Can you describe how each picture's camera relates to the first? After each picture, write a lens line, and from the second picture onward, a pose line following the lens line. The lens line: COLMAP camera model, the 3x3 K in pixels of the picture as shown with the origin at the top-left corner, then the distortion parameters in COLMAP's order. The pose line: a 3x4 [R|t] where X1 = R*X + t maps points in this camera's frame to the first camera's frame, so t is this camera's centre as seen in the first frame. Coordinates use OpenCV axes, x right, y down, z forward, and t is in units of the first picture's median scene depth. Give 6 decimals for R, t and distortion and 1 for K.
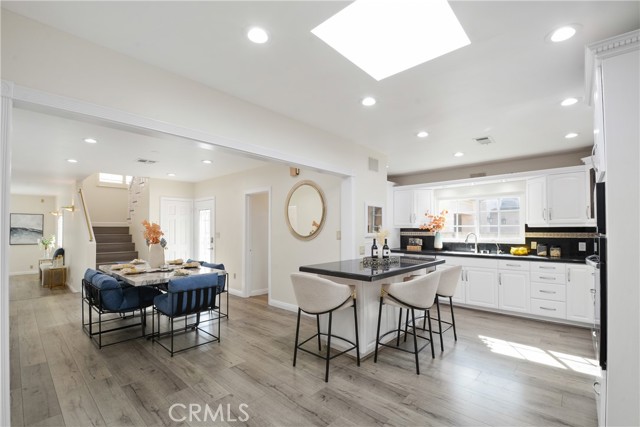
lens RADIAL K [[284.3, 0, 324.1], [0, 284.3, 229.9], [0, 0, 1]] dist [-0.001962, -0.000462]
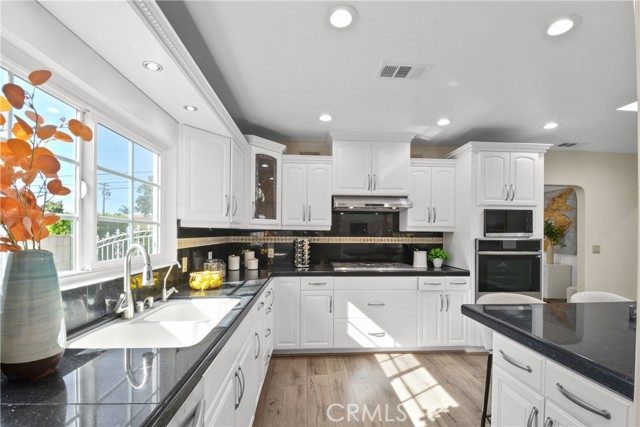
lens RADIAL K [[284.3, 0, 330.4], [0, 284.3, 234.1], [0, 0, 1]] dist [-0.001962, -0.000462]
pose [[-0.735378, -0.010911, 0.677570, 0.341998], [-0.013921, 0.999903, 0.000992, 0.000197], [-0.677514, -0.008703, -0.735458, 1.719176]]
